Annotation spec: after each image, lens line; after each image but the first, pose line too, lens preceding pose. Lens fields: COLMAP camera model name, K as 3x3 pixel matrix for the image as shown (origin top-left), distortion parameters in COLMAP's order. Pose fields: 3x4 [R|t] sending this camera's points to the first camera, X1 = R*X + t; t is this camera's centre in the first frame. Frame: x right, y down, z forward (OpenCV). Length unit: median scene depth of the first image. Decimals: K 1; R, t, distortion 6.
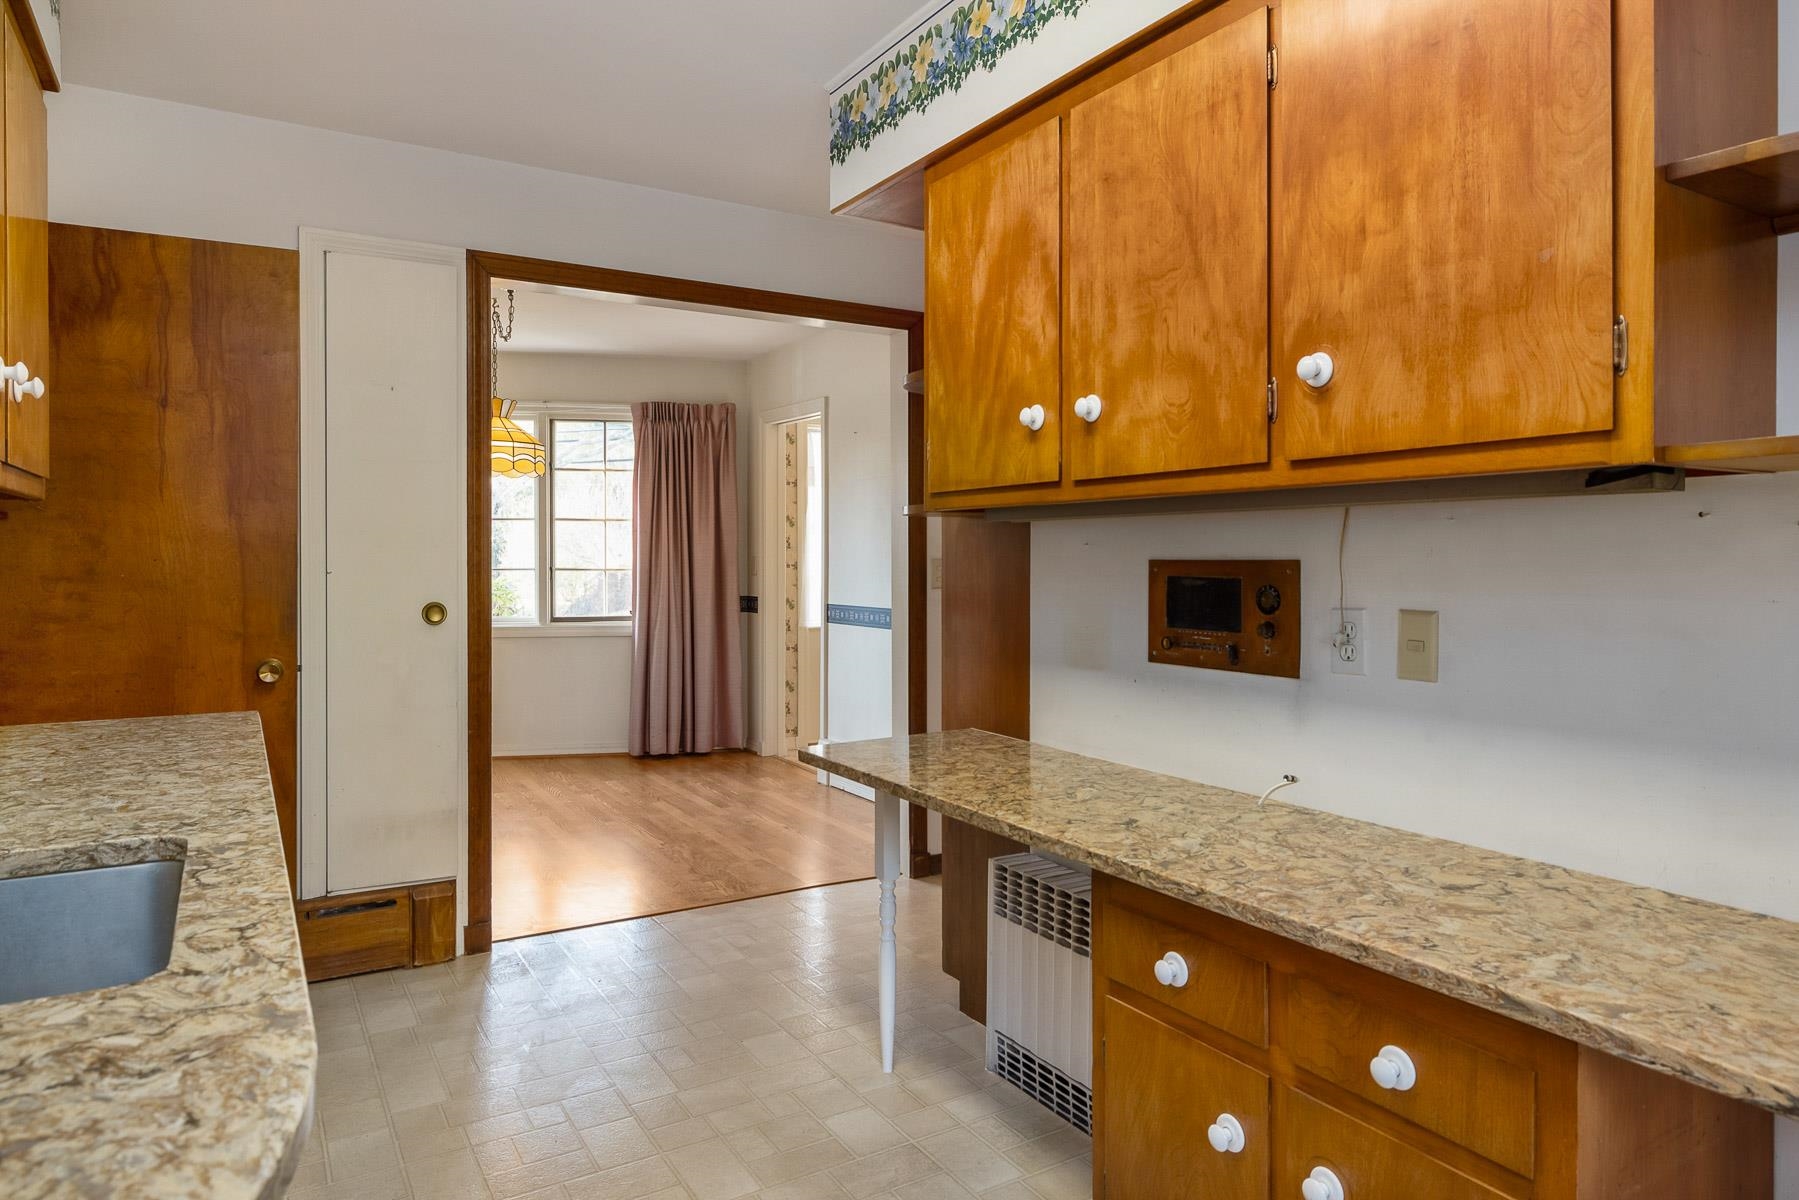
lens RADIAL K [[1091.0, 0, 896.8], [0, 1091.0, 590.1], [0, 0, 1]] dist [0.022400, -0.003059]
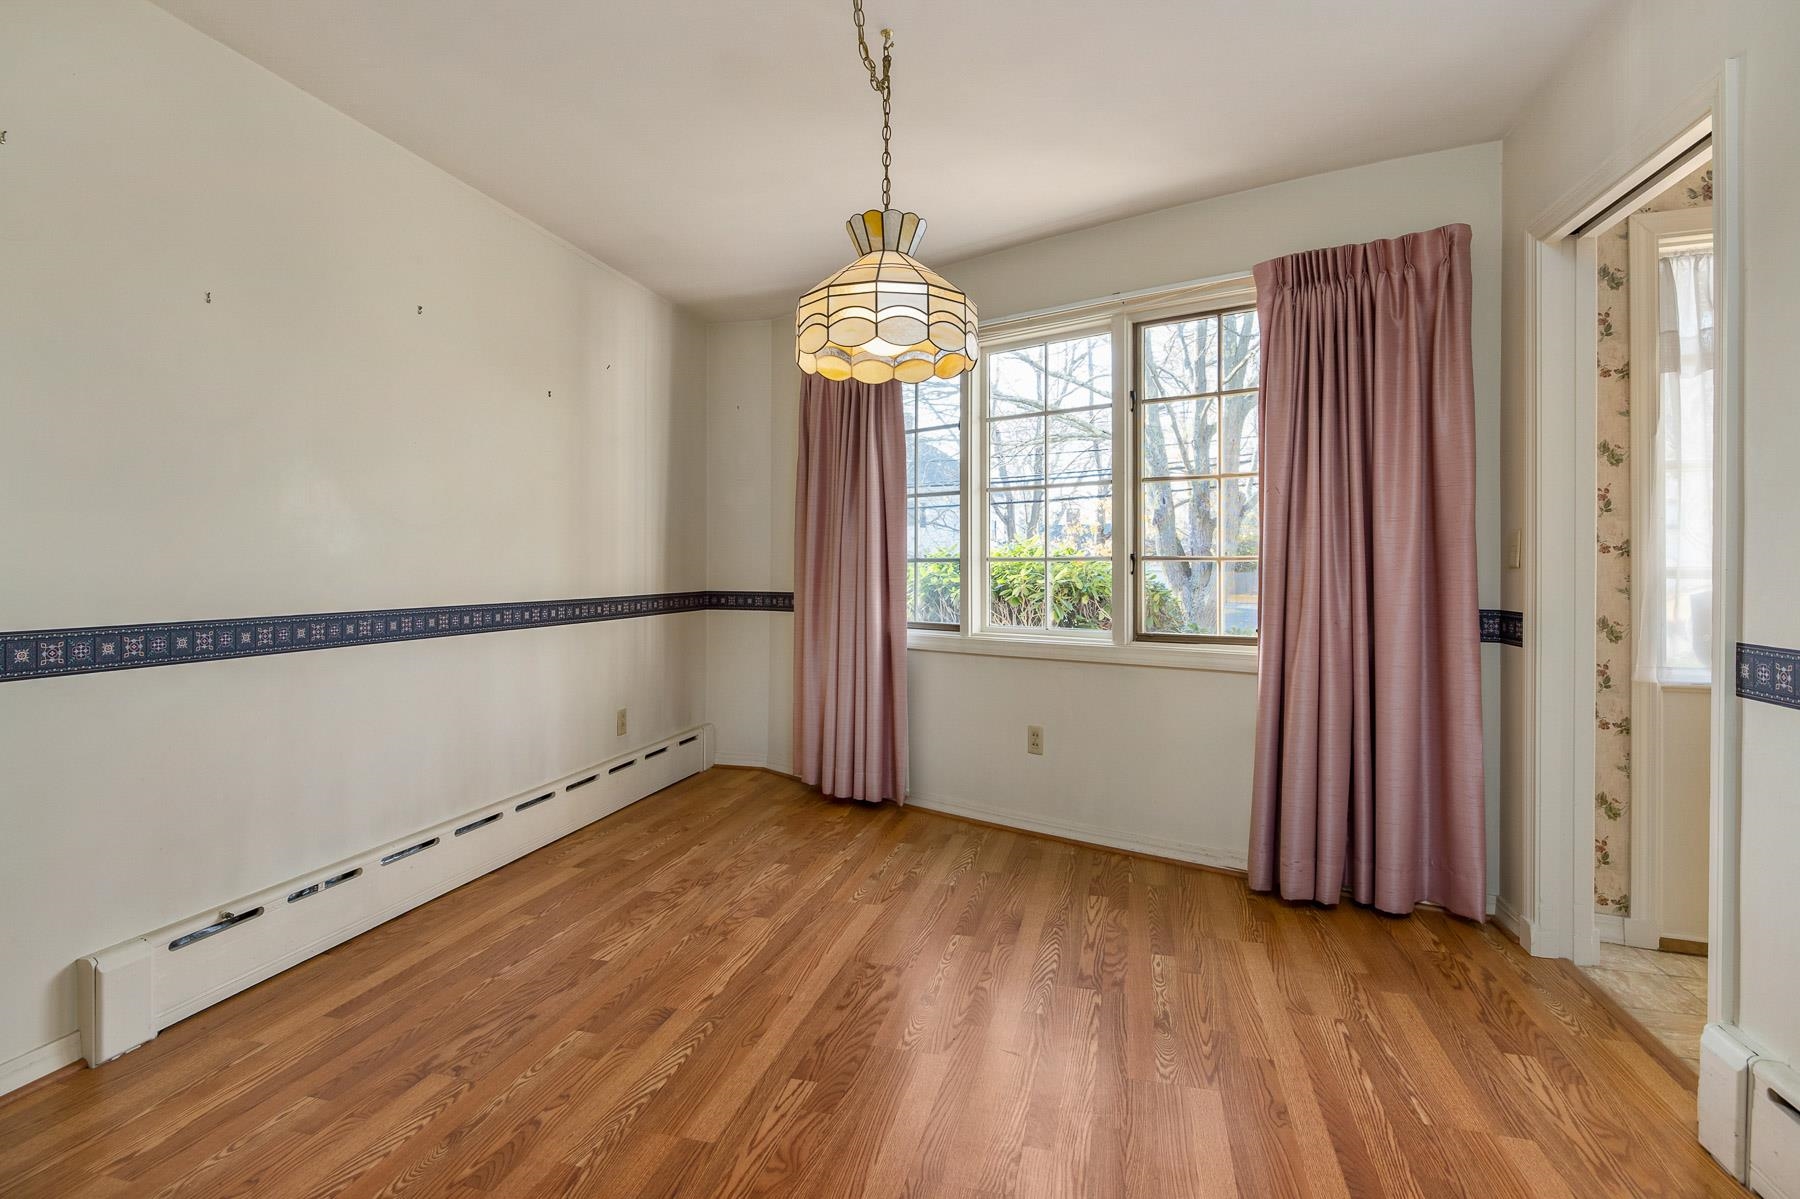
lens RADIAL K [[875.5, 0, 914.2], [0, 875.5, 568.0], [0, 0, 1]] dist [0.000012, -0.000884]
pose [[0.696688, 0.002554, -0.717370, -0.037769], [-0.015542, 0.999813, -0.011534, -0.005115], [0.717206, 0.019184, 0.696597, 0.538583]]
